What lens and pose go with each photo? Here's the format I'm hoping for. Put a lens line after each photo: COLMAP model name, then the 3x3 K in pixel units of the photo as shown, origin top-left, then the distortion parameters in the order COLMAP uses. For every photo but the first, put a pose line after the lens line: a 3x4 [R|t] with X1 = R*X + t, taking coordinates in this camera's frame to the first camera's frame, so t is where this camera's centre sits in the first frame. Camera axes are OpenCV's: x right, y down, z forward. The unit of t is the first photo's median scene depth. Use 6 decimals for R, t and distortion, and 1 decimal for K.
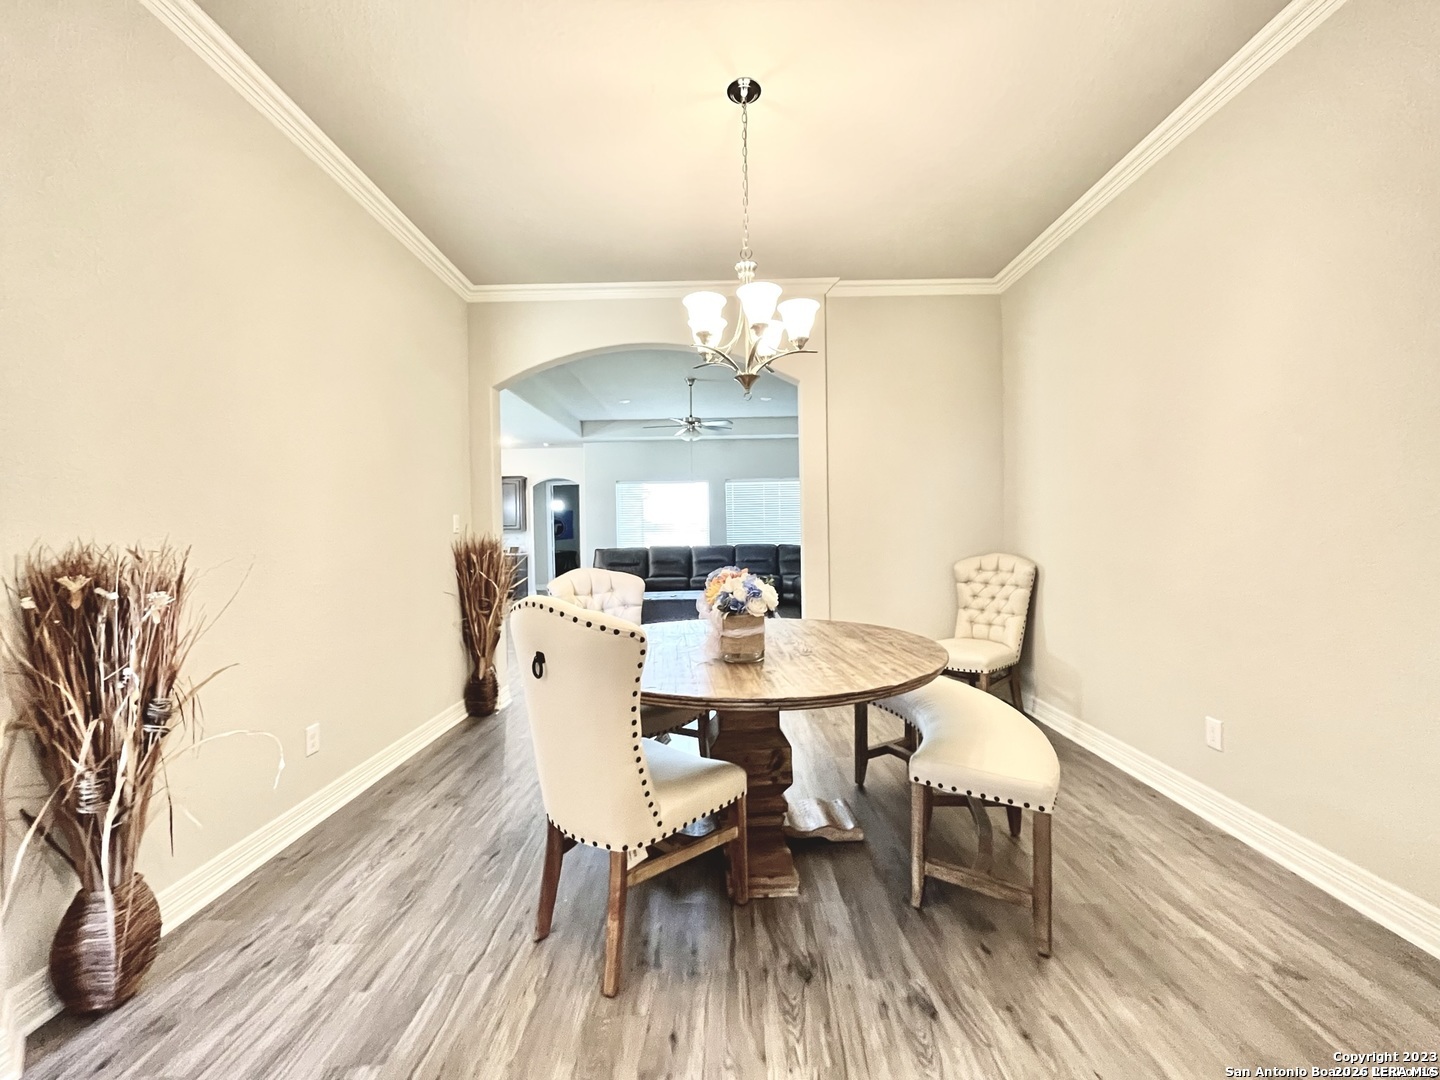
lens RADIAL K [[583.0, 0, 717.0], [0, 583.0, 538.6], [0, 0, 1]] dist [-0.001997, -0.000364]
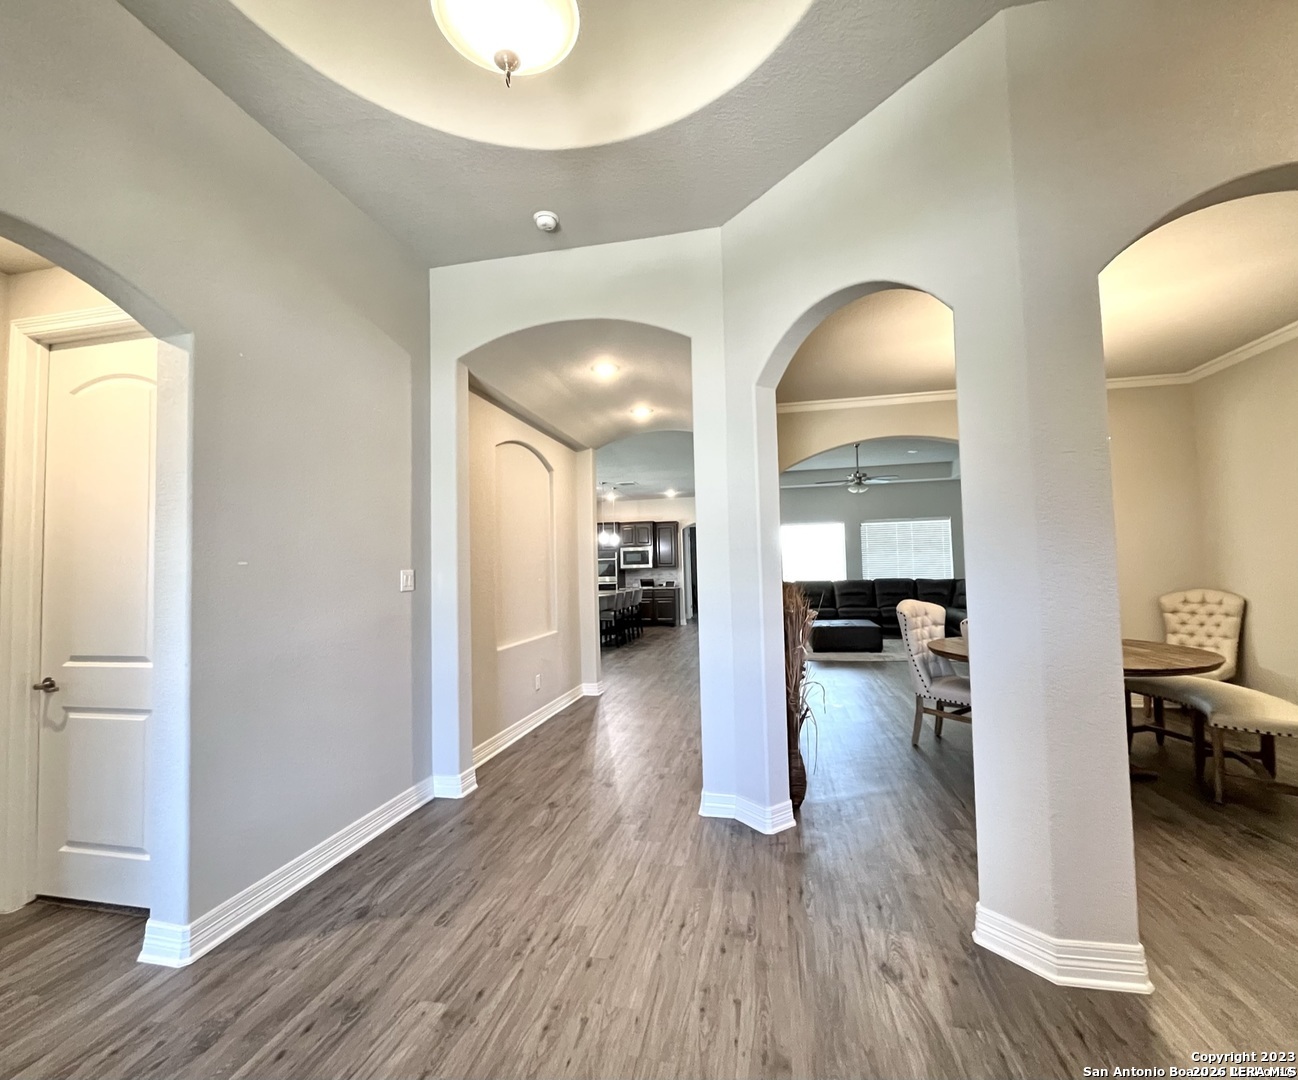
lens RADIAL K [[583.9, 0, 649.0], [0, 583.9, 540.0], [0, 0, 1]] dist [0.001123, -0.000158]
pose [[0.978411, -0.016670, -0.205998, -0.412539], [0.006002, 0.998613, -0.052303, -0.020889], [0.206584, 0.049938, 0.977154, -0.466192]]
